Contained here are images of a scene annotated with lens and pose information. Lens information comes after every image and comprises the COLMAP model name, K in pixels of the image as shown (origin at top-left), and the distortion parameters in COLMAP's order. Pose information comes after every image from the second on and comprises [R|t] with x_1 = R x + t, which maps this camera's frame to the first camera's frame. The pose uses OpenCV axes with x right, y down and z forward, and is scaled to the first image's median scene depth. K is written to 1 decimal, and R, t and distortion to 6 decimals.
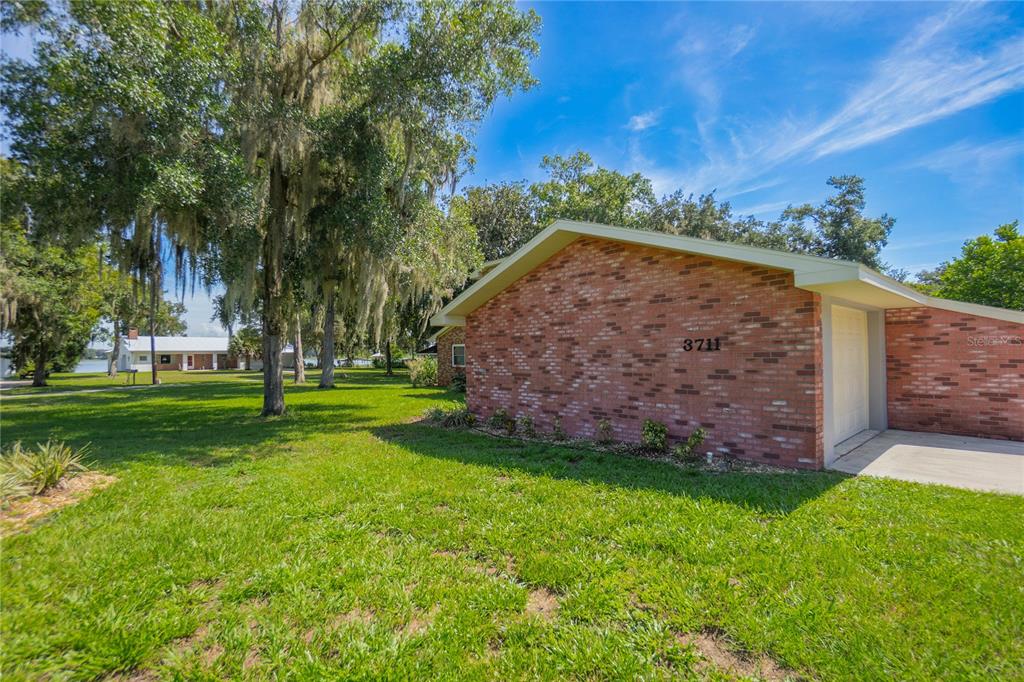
lens RADIAL K [[470.3, 0, 509.4], [0, 470.3, 346.5], [0, 0, 1]] dist [-0.046563, 0.001187]
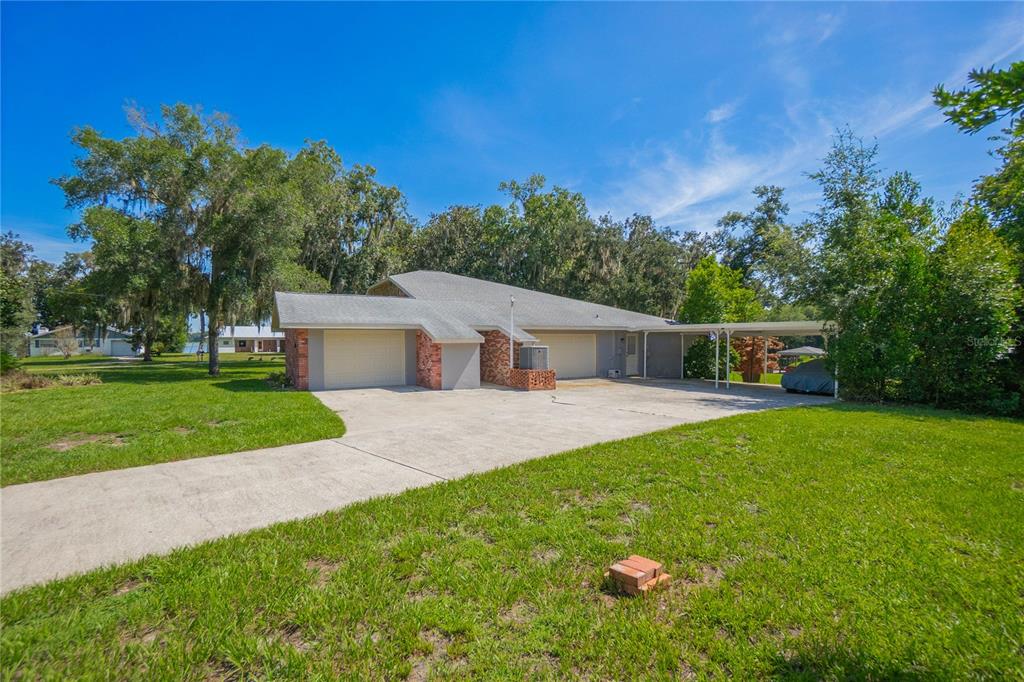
lens RADIAL K [[464.7, 0, 553.9], [0, 464.7, 339.9], [0, 0, 1]] dist [-0.046968, -0.000075]
pose [[0.986777, 0.011232, -0.161693, 0.413222], [-0.008451, 0.999804, 0.017877, -0.016798], [0.161862, -0.016274, 0.986679, -0.180406]]
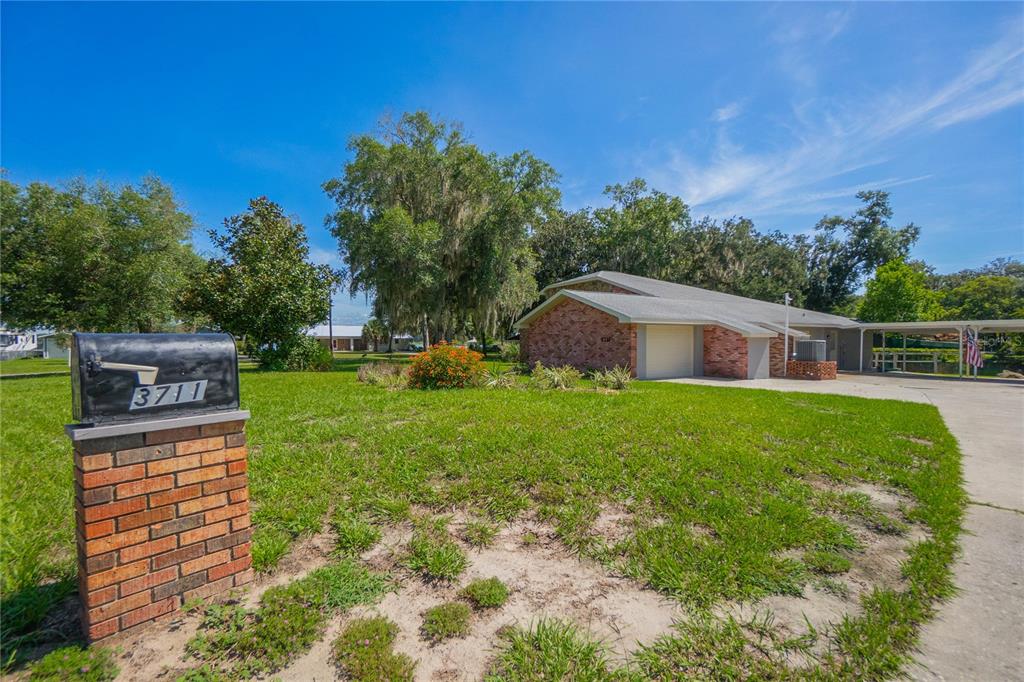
lens RADIAL K [[470.3, 0, 509.4], [0, 470.3, 346.5], [0, 0, 1]] dist [-0.046563, 0.001187]
pose [[0.982755, 0.015558, -0.184258, 0.056971], [-0.010512, 0.999543, 0.028331, -0.005524], [0.184615, -0.025906, 0.982470, -0.299833]]
